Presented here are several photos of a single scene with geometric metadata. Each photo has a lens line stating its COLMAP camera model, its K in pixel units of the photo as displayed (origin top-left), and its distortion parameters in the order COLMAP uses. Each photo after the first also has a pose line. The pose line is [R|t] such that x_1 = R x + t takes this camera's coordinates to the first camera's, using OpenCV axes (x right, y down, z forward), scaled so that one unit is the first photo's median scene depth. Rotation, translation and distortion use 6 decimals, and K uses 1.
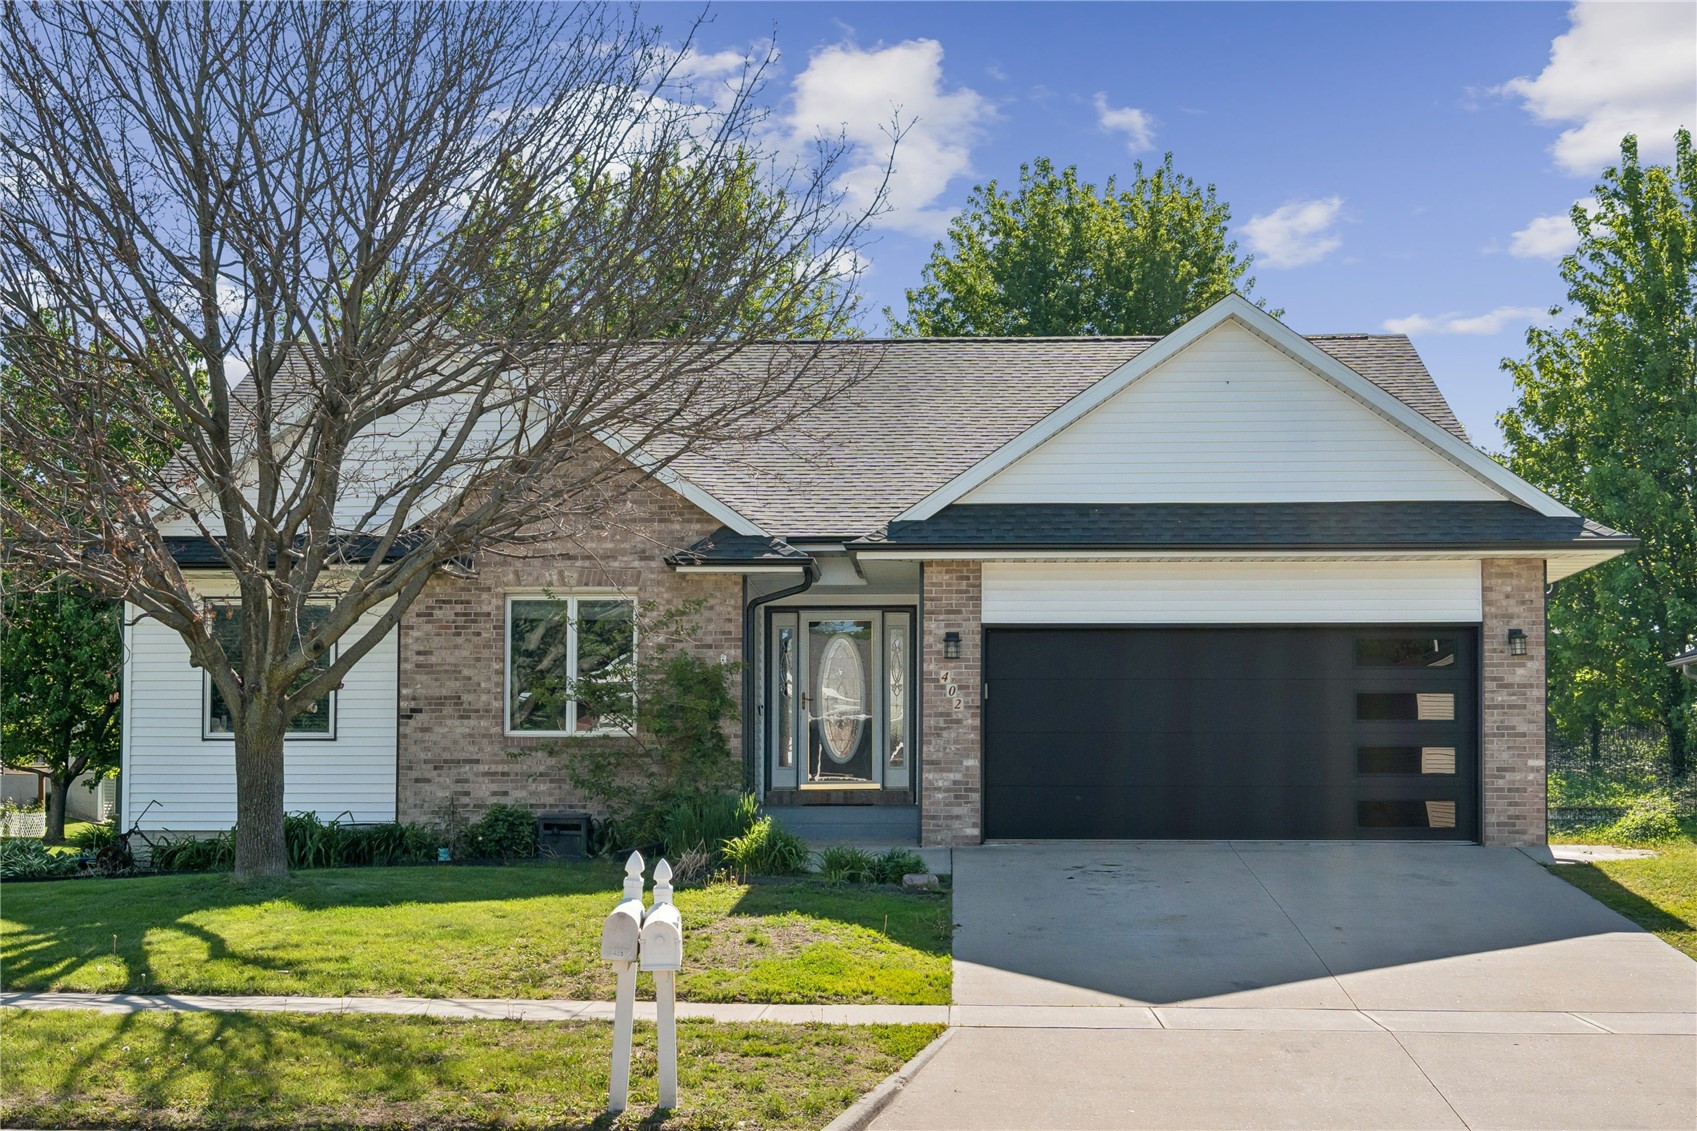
lens RADIAL K [[2233.5, 0, 848.5], [0, 2233.5, 565.5], [0, 0, 1]] dist [0.007760, -0.004383]
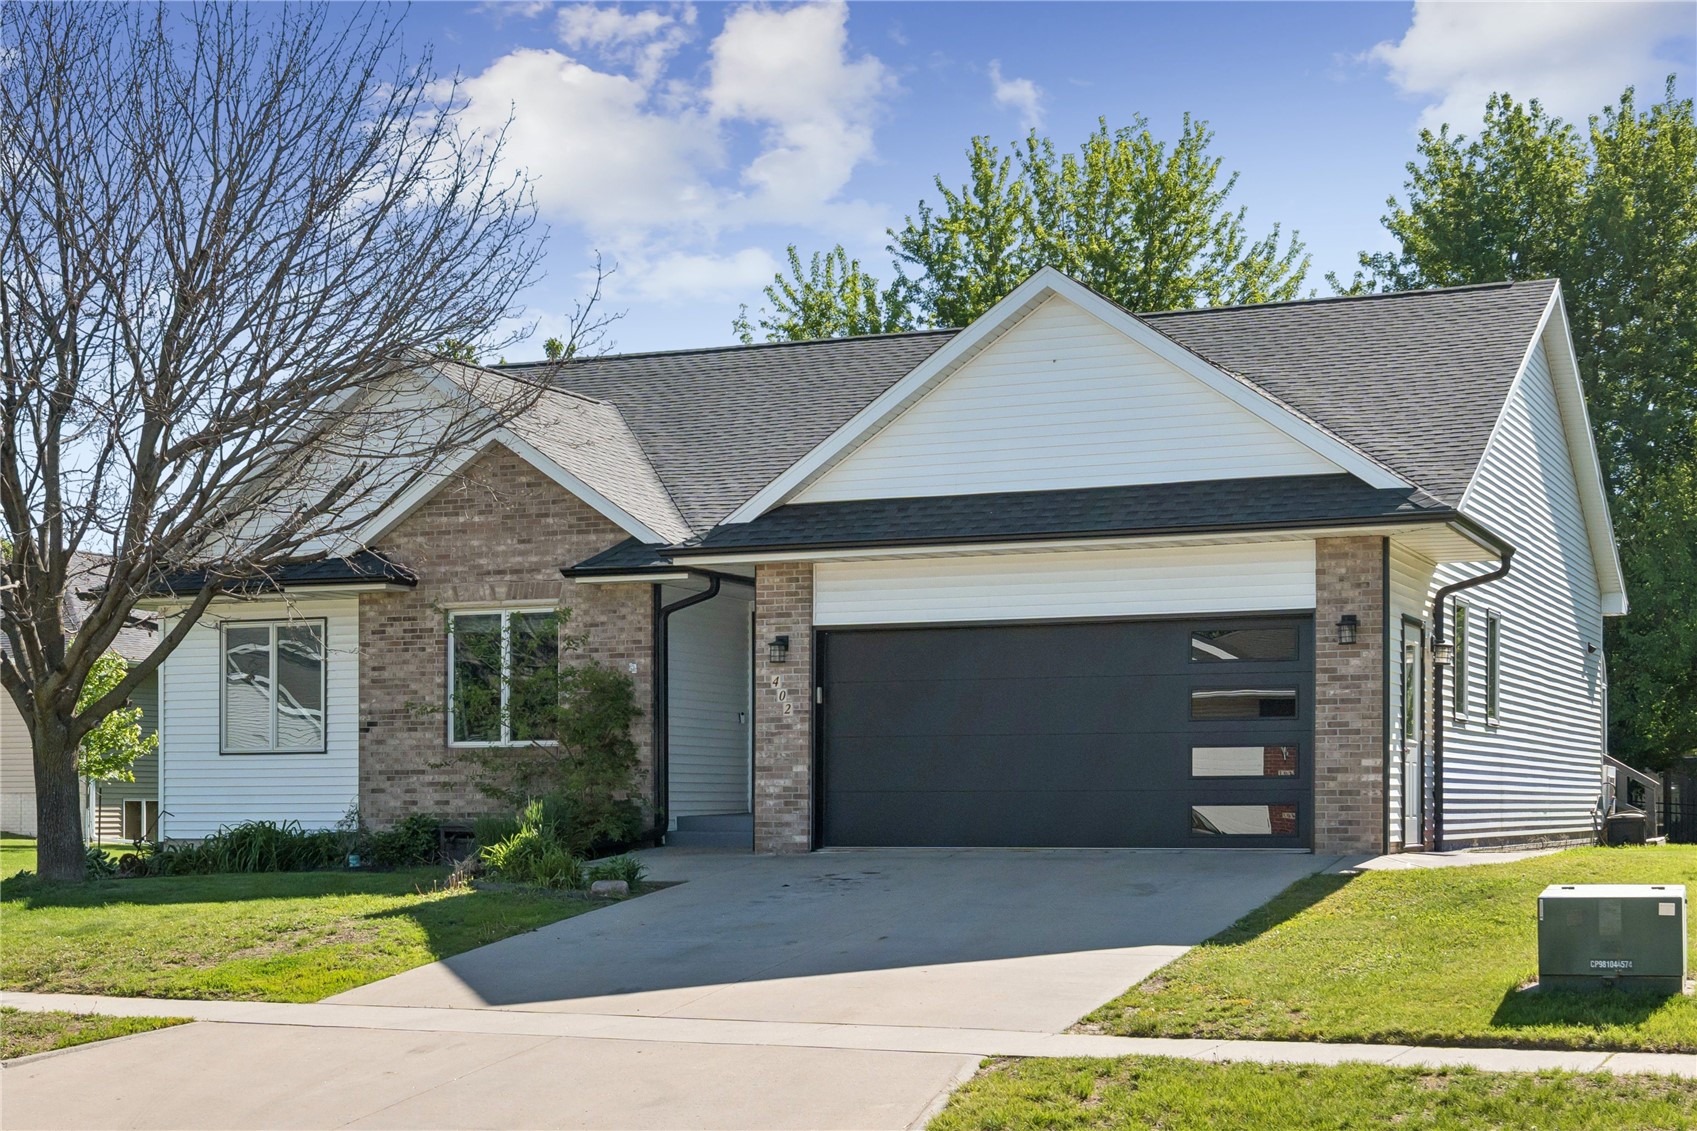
lens RADIAL K [[2367.0, 0, 848.5], [0, 2367.0, 565.5], [0, 0, 1]] dist [0.008832, 0.026251]
pose [[0.945256, -0.037821, -0.324132, 0.409067], [0.038157, 0.999258, -0.005320, 0.005660], [0.324092, -0.007340, 0.945997, 0.026613]]
